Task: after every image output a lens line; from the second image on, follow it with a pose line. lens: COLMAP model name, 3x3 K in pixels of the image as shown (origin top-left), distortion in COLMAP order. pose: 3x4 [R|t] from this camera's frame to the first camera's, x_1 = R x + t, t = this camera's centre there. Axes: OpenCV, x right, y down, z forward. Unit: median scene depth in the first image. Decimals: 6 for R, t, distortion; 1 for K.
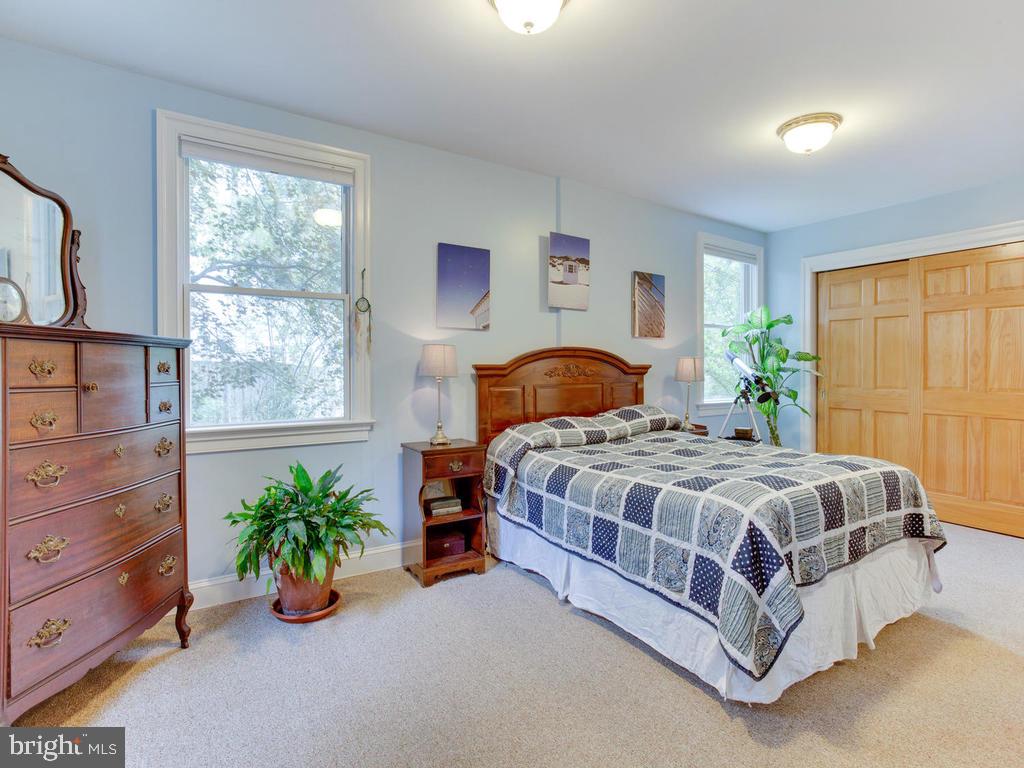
lens RADIAL K [[515.8, 0, 507.4], [0, 515.8, 377.6], [0, 0, 1]] dist [-0.000371, 0.000435]
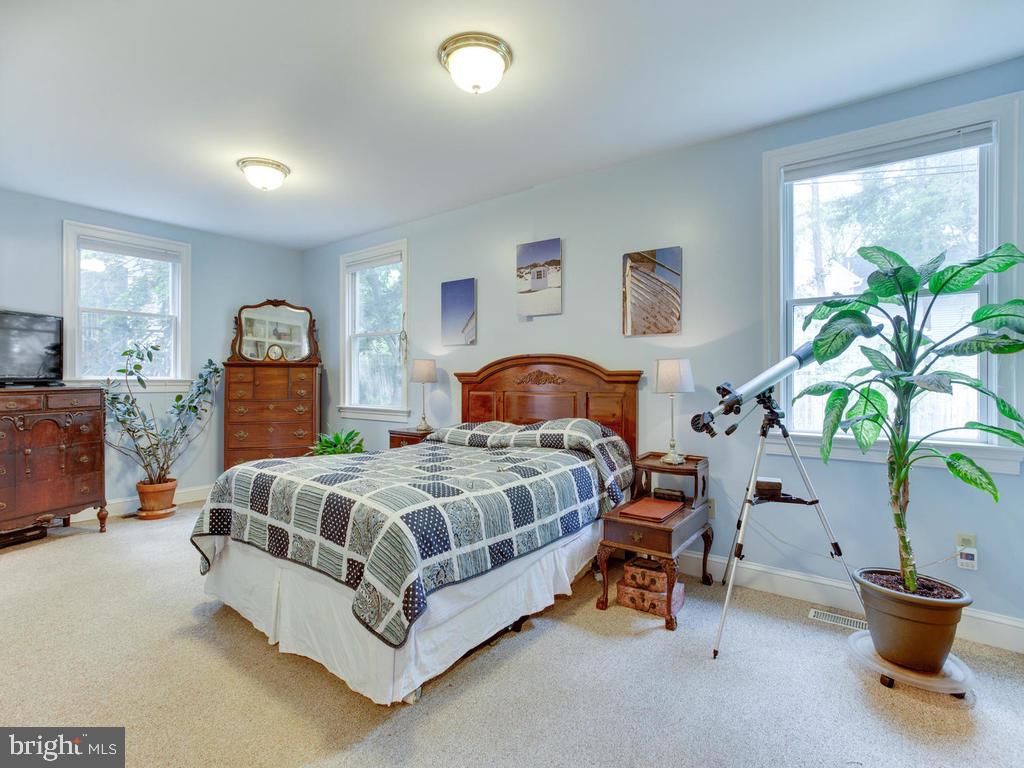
lens RADIAL K [[515.8, 0, 507.4], [0, 515.8, 377.6], [0, 0, 1]] dist [-0.000371, 0.000435]
pose [[0.322515, 0.004887, -0.946552, 1.031142], [-0.015574, 0.999879, -0.000144, -0.012752], [0.946436, 0.014788, 0.322552, 0.621691]]
